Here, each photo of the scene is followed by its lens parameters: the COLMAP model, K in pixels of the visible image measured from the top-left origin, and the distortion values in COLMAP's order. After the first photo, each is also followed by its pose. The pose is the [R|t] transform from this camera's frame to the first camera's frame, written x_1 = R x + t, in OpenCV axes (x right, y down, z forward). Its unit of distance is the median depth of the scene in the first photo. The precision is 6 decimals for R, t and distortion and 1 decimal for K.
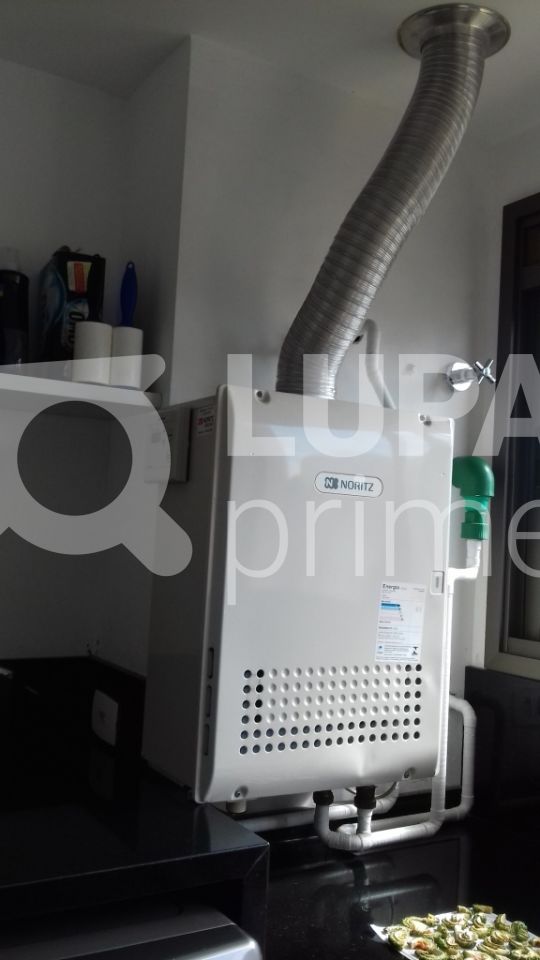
lens RADIAL K [[877.0, 0, 270.0], [0, 877.0, 480.0], [0, 0, 1]] dist [0.149000, -0.573206]
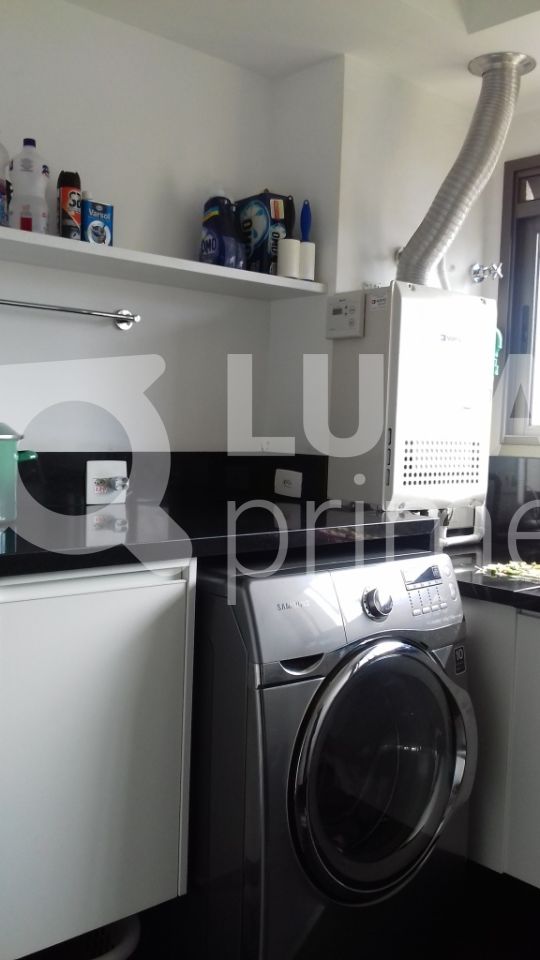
lens RADIAL K [[877.0, 0, 270.0], [0, 877.0, 480.0], [0, 0, 1]] dist [0.149000, -0.573206]
pose [[0.982749, -0.033027, 0.181973, -0.556910], [0.008647, 0.991055, 0.133172, 0.043940], [-0.184743, -0.129301, 0.974244, -0.643777]]
